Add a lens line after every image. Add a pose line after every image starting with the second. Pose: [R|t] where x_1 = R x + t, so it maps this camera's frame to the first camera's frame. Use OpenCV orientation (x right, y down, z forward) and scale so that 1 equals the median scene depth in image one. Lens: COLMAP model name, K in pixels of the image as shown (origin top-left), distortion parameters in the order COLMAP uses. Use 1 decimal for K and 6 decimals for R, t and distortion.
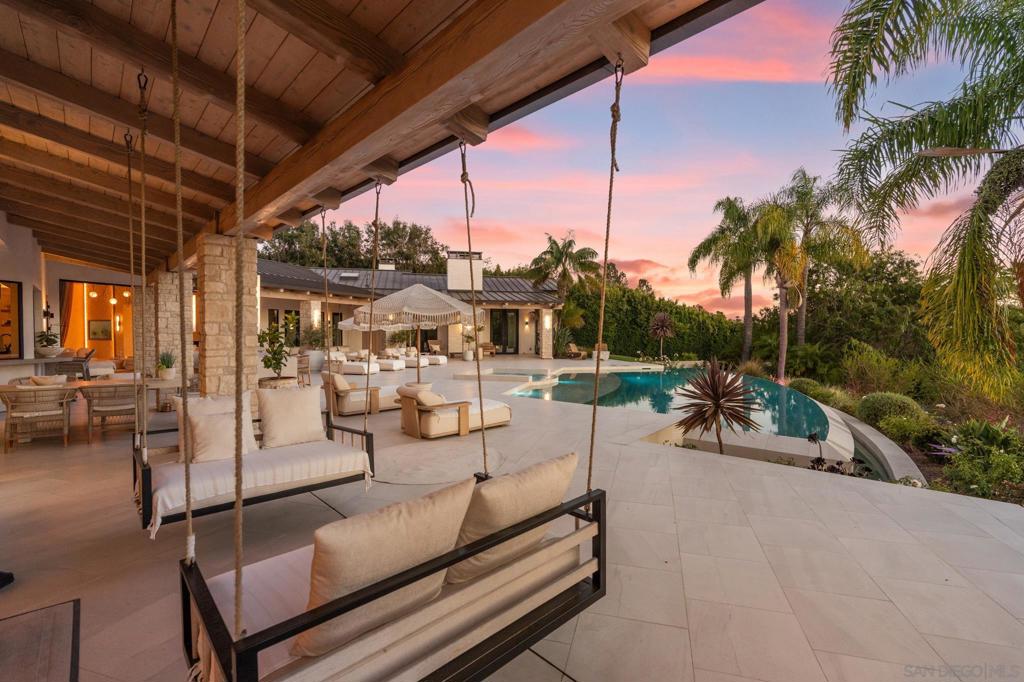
lens RADIAL K [[468.0, 0, 511.1], [0, 468.0, 340.7], [0, 0, 1]] dist [-0.000962, 0.000023]
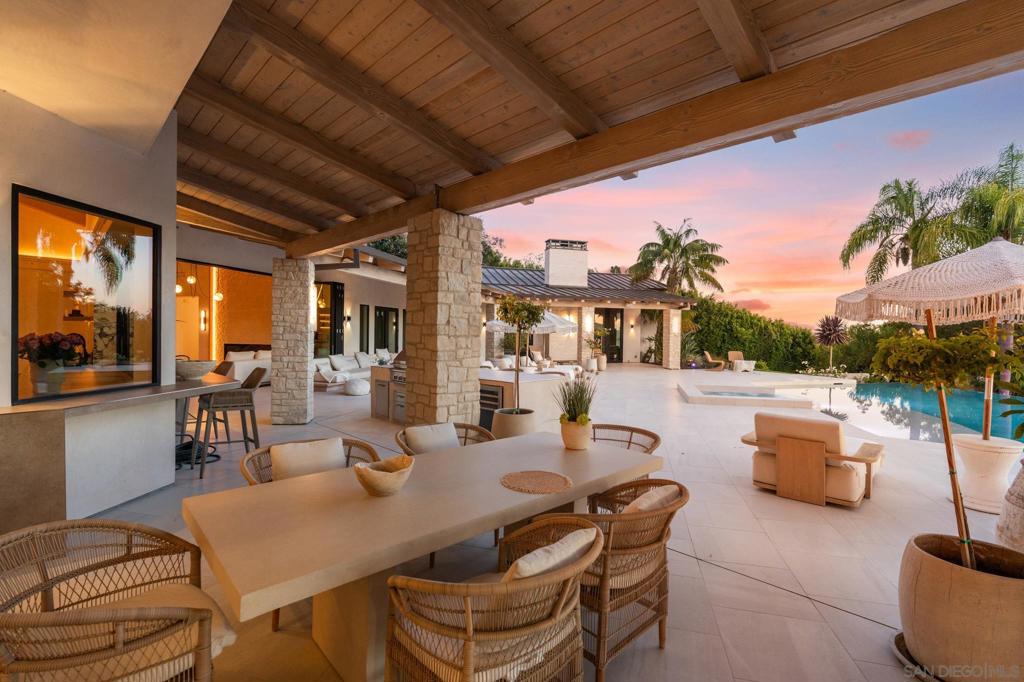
lens RADIAL K [[468.0, 0, 512.6], [0, 468.0, 340.9], [0, 0, 1]] dist [-0.000962, 0.000023]
pose [[0.999073, 0.008655, 0.042172, -0.230728], [-0.008317, 0.999932, -0.008186, -0.002388], [-0.042240, 0.007828, 0.999077, 0.167053]]
